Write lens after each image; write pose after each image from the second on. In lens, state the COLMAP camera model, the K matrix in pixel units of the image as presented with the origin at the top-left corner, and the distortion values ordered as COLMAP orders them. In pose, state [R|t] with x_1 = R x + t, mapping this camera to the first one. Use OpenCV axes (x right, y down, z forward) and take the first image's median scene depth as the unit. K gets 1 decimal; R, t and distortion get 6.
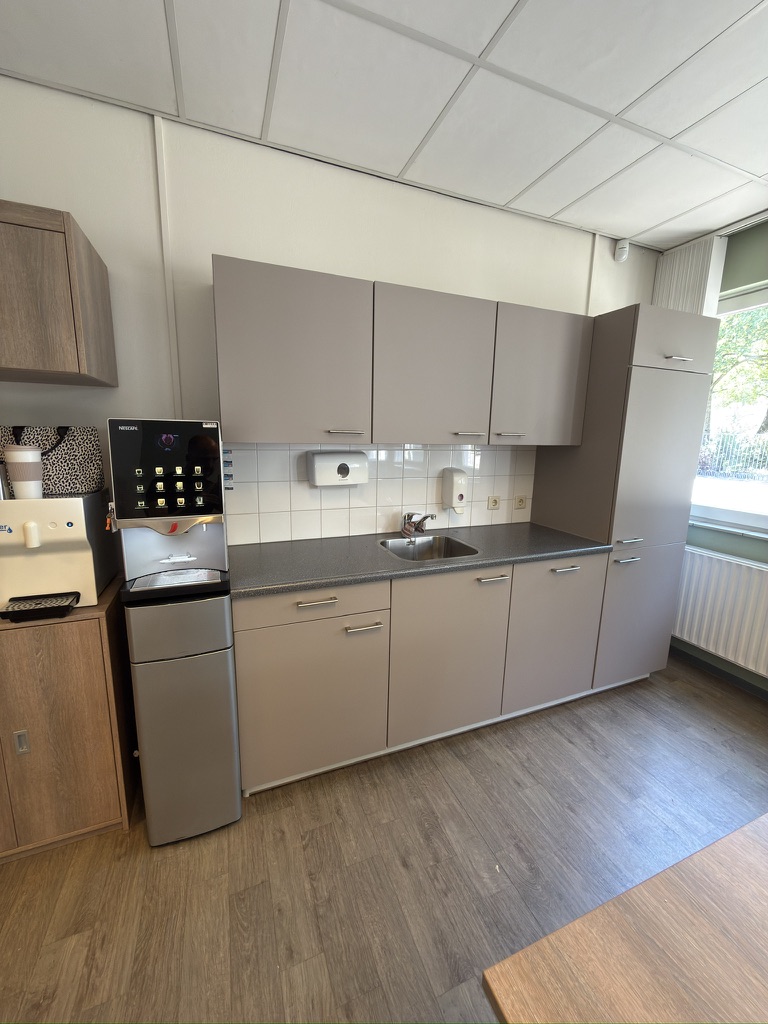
lens RADIAL K [[405.6, 0, 387.8], [0, 405.6, 510.8], [0, 0, 1]] dist [0.000987, 0.000418]
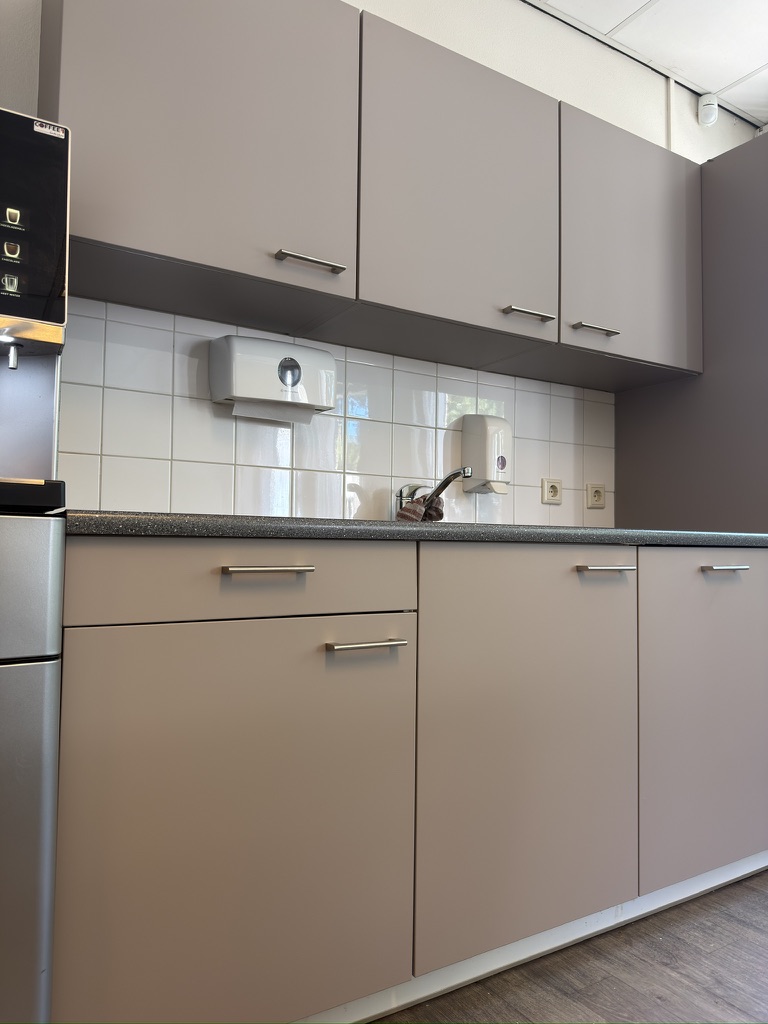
lens RADIAL K [[718.5, 0, 390.4], [0, 718.5, 513.3], [0, 0, 1]] dist [0.042634, -0.052298]
pose [[0.984891, 0.000836, 0.173175, -0.144839], [0.038713, 0.973619, -0.224873, 0.279229], [-0.168794, 0.228179, 0.958876, 0.186526]]
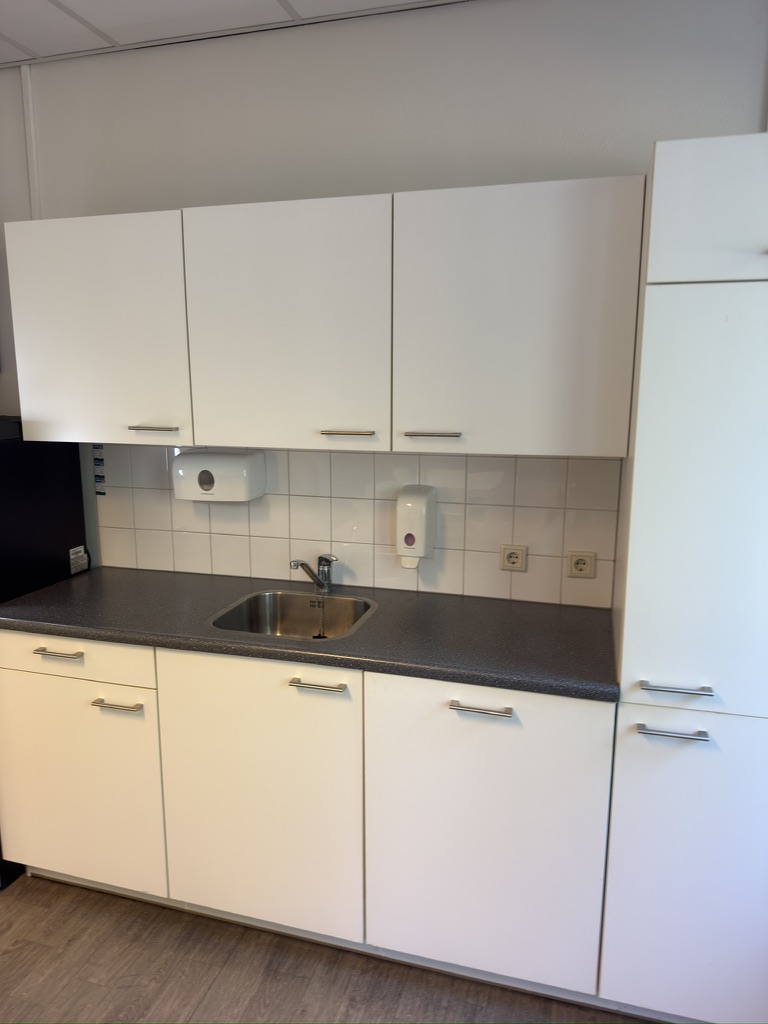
lens RADIAL K [[718.5, 0, 377.4], [0, 718.5, 517.8], [0, 0, 1]] dist [0.042634, -0.052298]
pose [[0.783307, 0.100127, -0.613518, 0.898150], [-0.102478, 0.994239, 0.031423, -0.107734], [0.613130, 0.038258, 0.789055, 0.230406]]
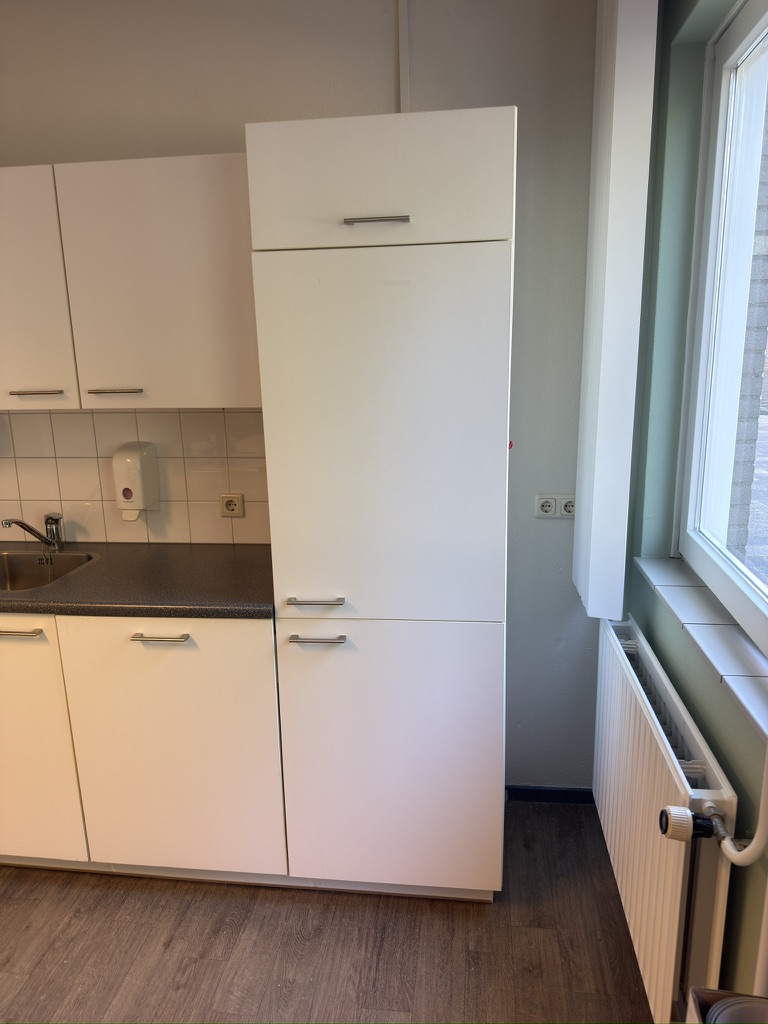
lens RADIAL K [[718.5, 0, 377.1], [0, 718.5, 519.1], [0, 0, 1]] dist [0.042634, -0.052298]
pose [[0.872532, 0.076003, -0.482609, 1.215250], [-0.051957, 0.996659, 0.063023, -0.097626], [0.485786, -0.029915, 0.873566, 0.303853]]
